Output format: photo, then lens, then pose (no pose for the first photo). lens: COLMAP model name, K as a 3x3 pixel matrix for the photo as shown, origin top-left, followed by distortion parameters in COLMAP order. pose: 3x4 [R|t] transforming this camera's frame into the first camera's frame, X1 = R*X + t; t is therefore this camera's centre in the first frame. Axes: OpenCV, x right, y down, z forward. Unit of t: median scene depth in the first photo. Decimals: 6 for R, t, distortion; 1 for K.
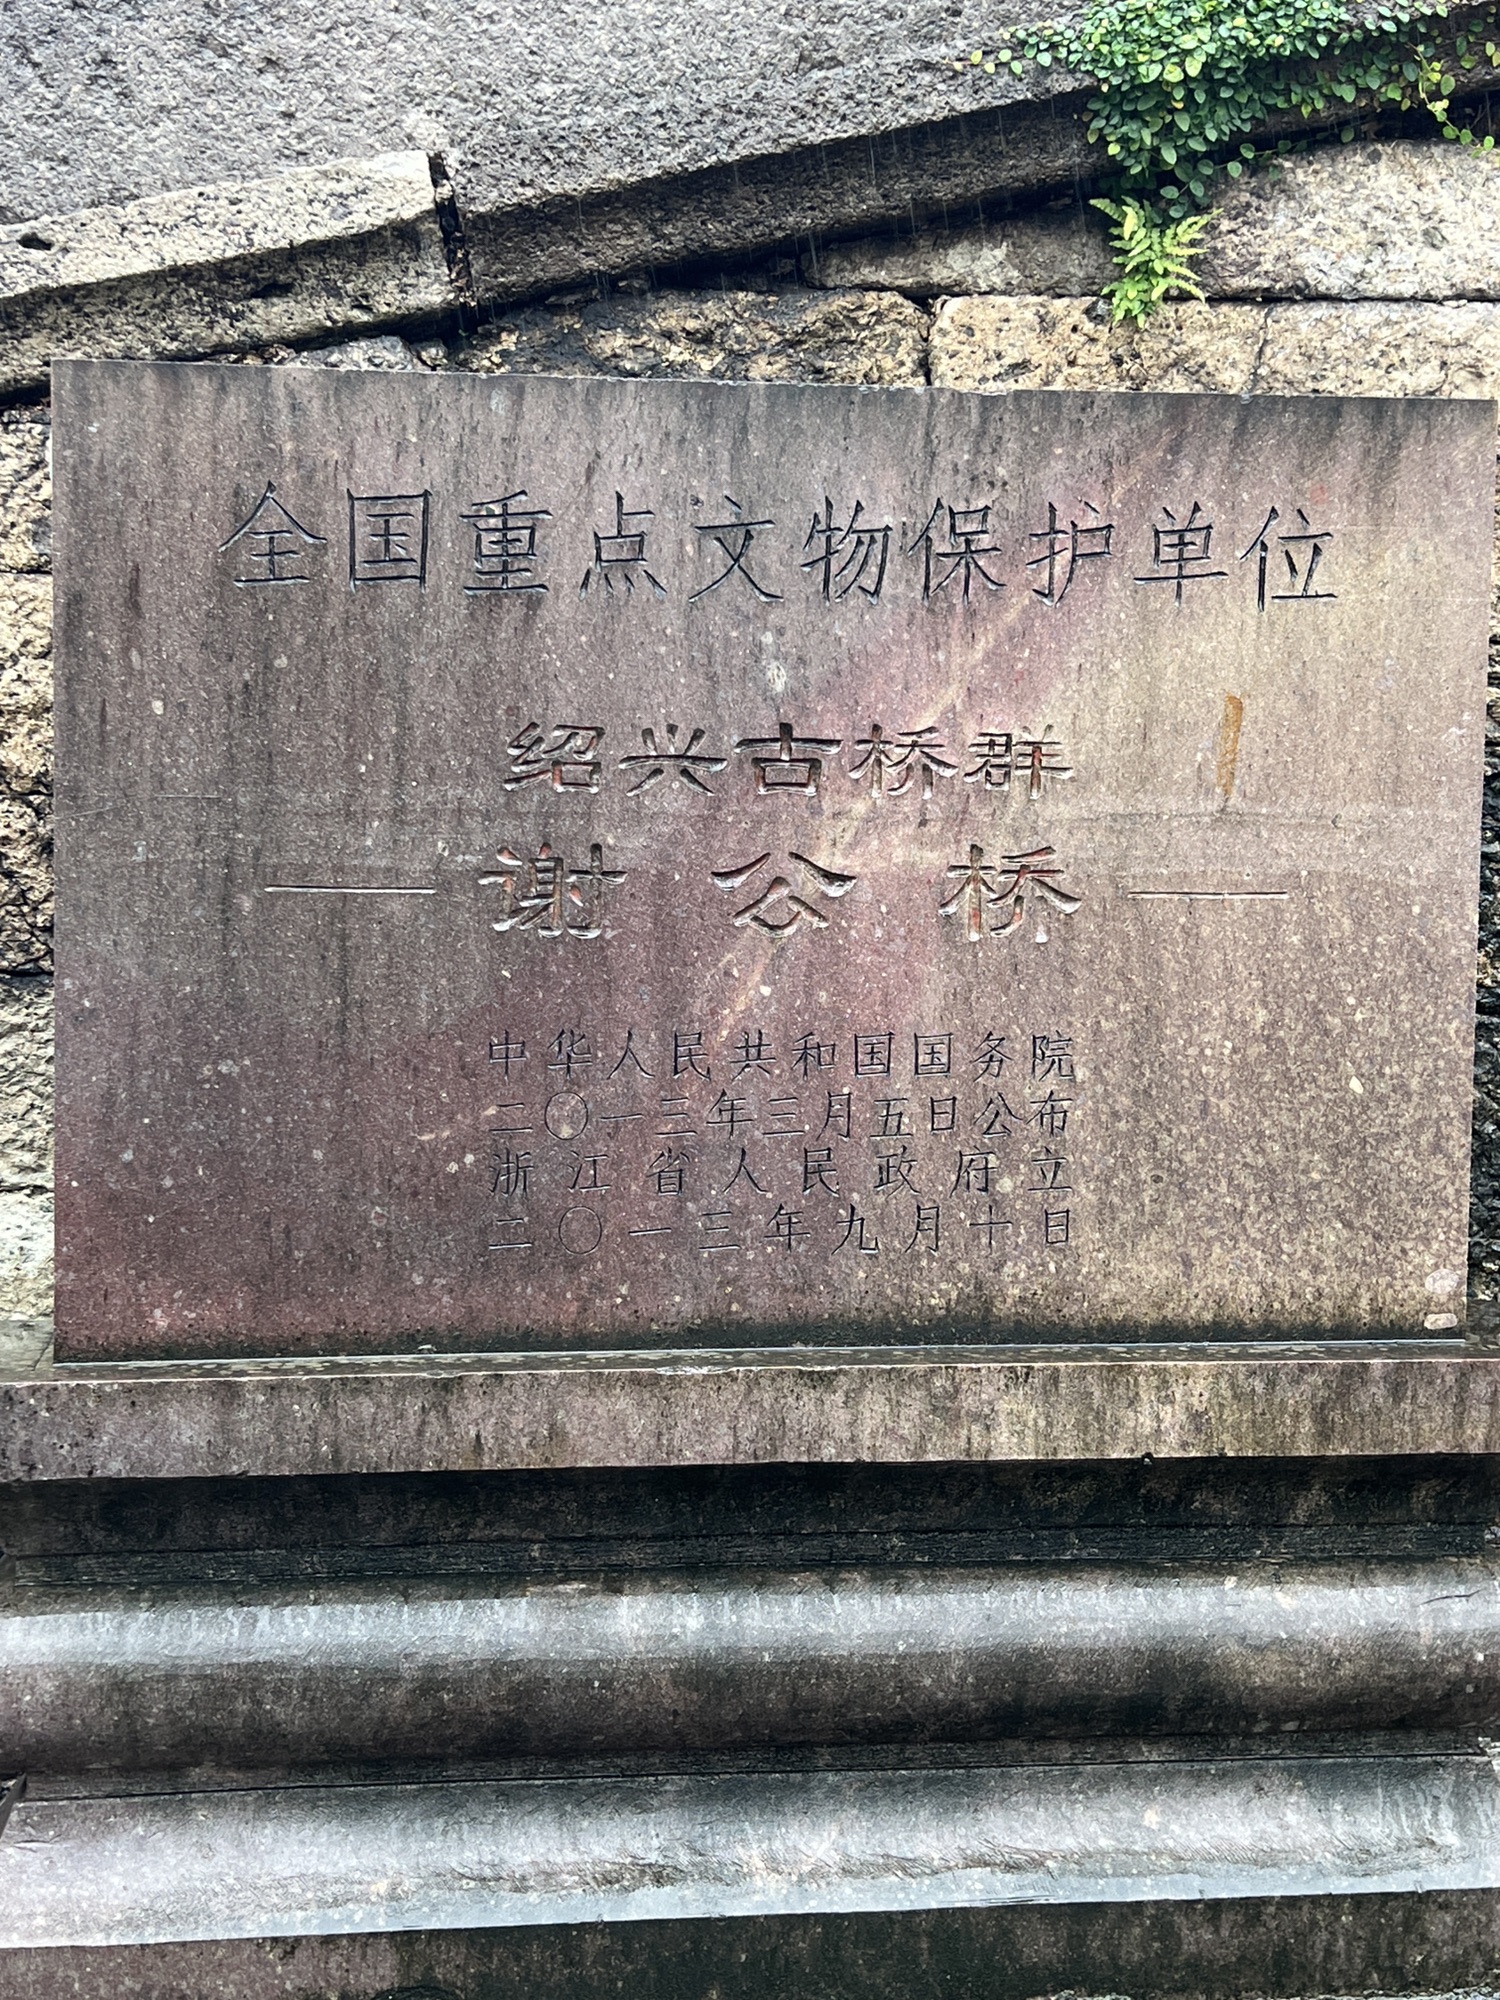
lens RADIAL K [[2680.0, 0, 750.0], [0, 2680.0, 1000.3], [0, 0, 1]] dist [-0.014113, 0.000000]
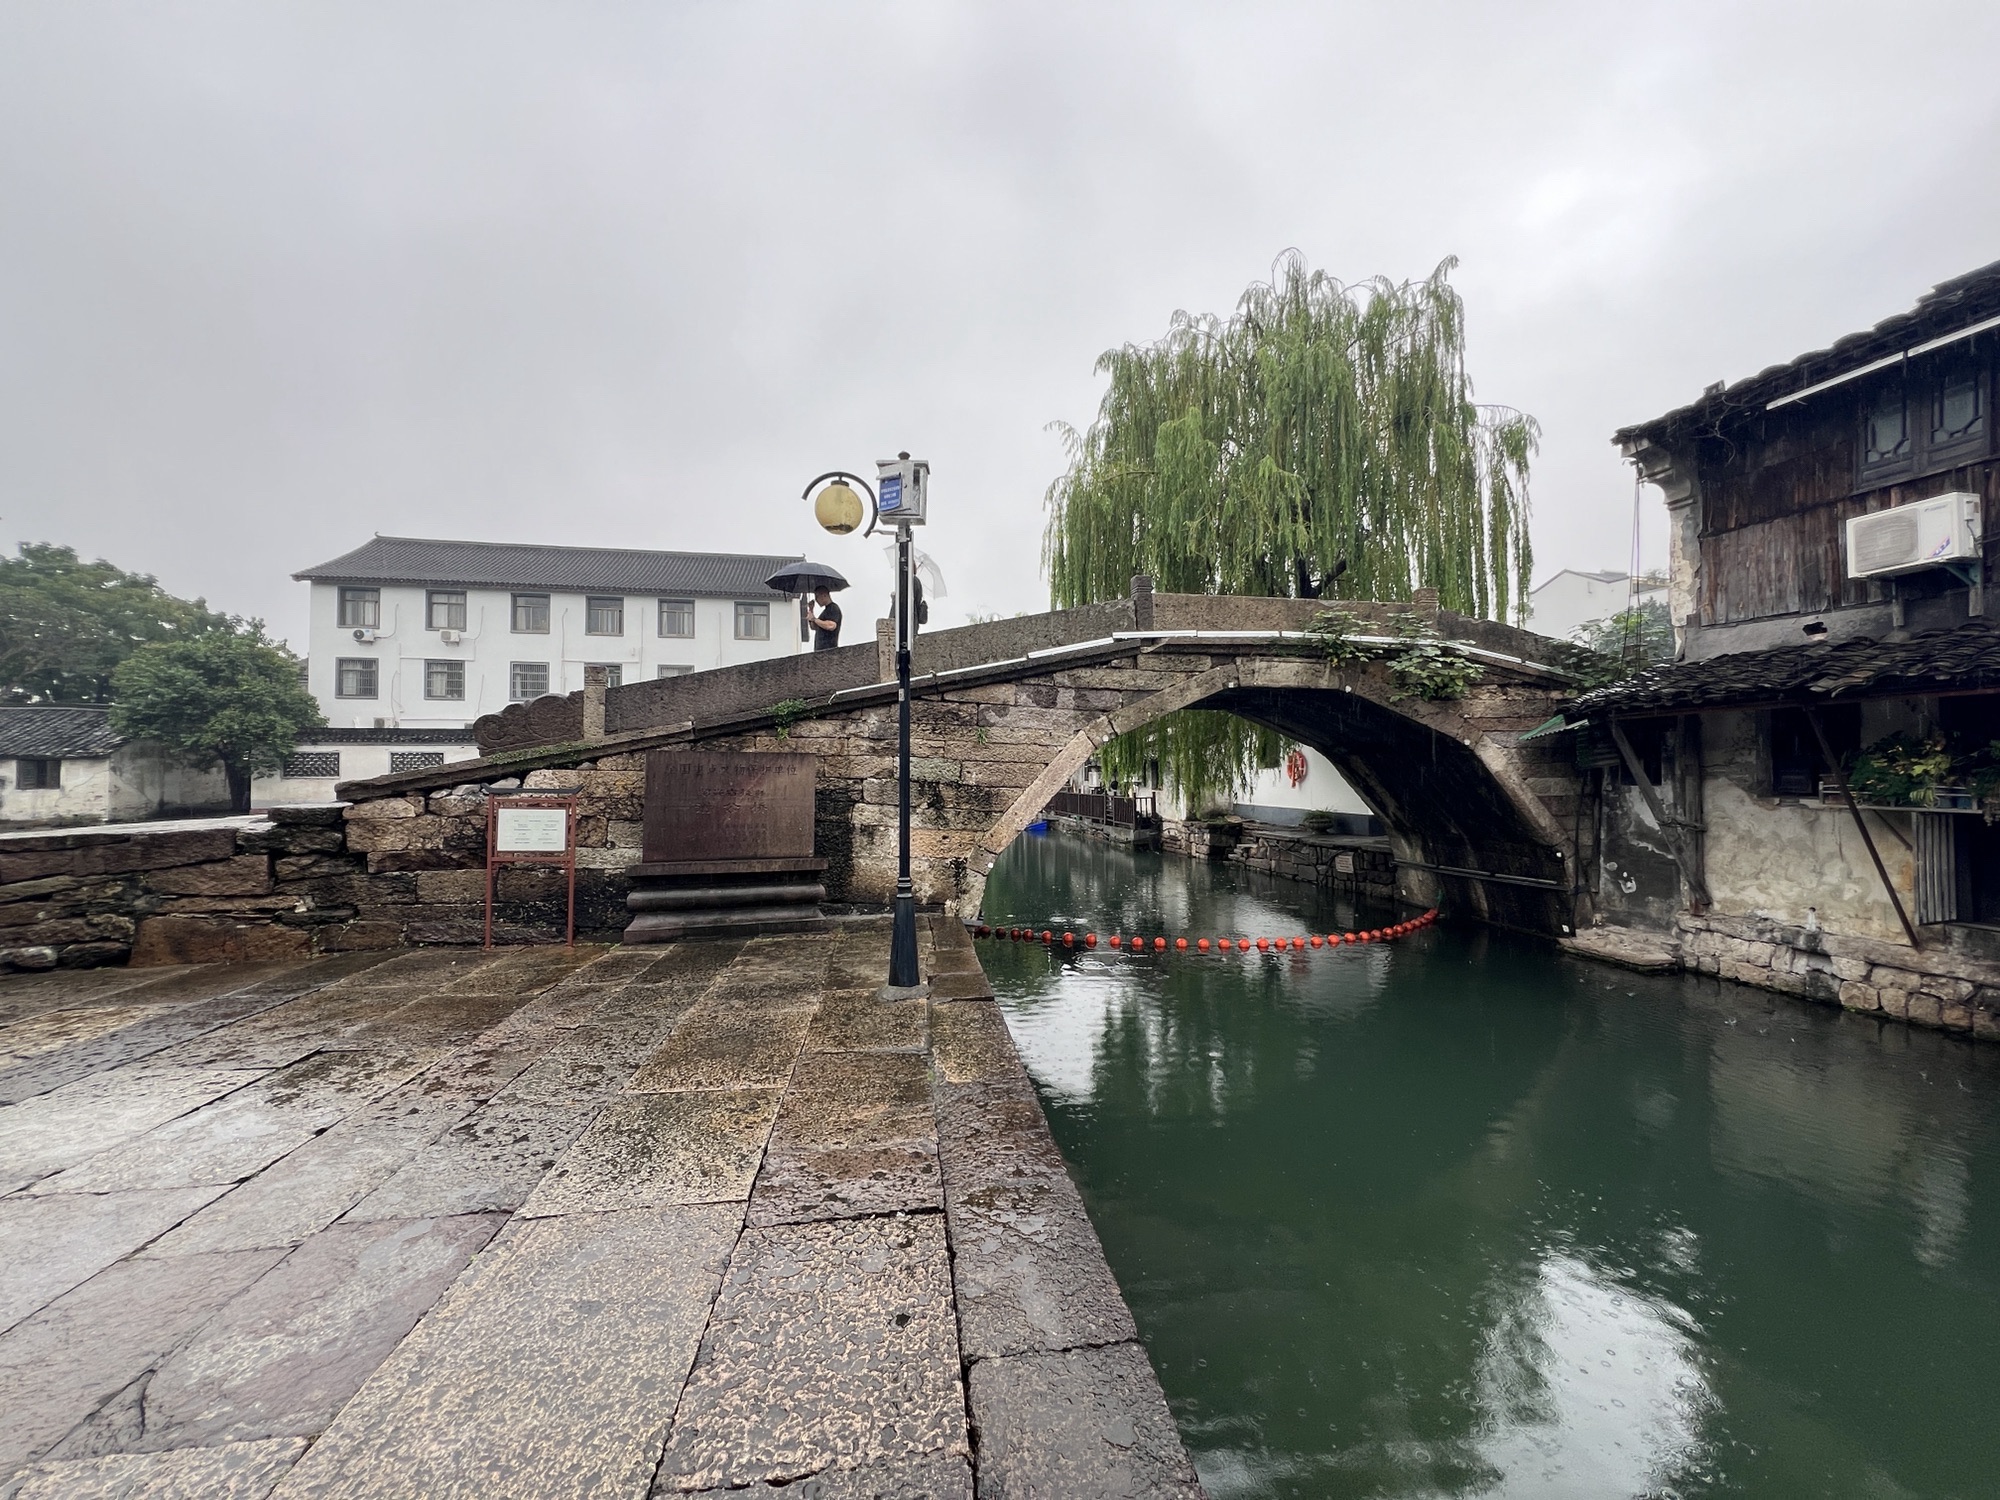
lens RADIAL K [[808.3, 0, 1001.4], [0, 808.3, 758.8], [0, 0, 1]] dist [-0.001052, -0.000170]
pose [[0.979970, -0.005700, 0.199062, 0.353891], [0.030948, 0.991805, -0.123958, 0.155567], [-0.196724, 0.127636, 0.972116, -1.781916]]
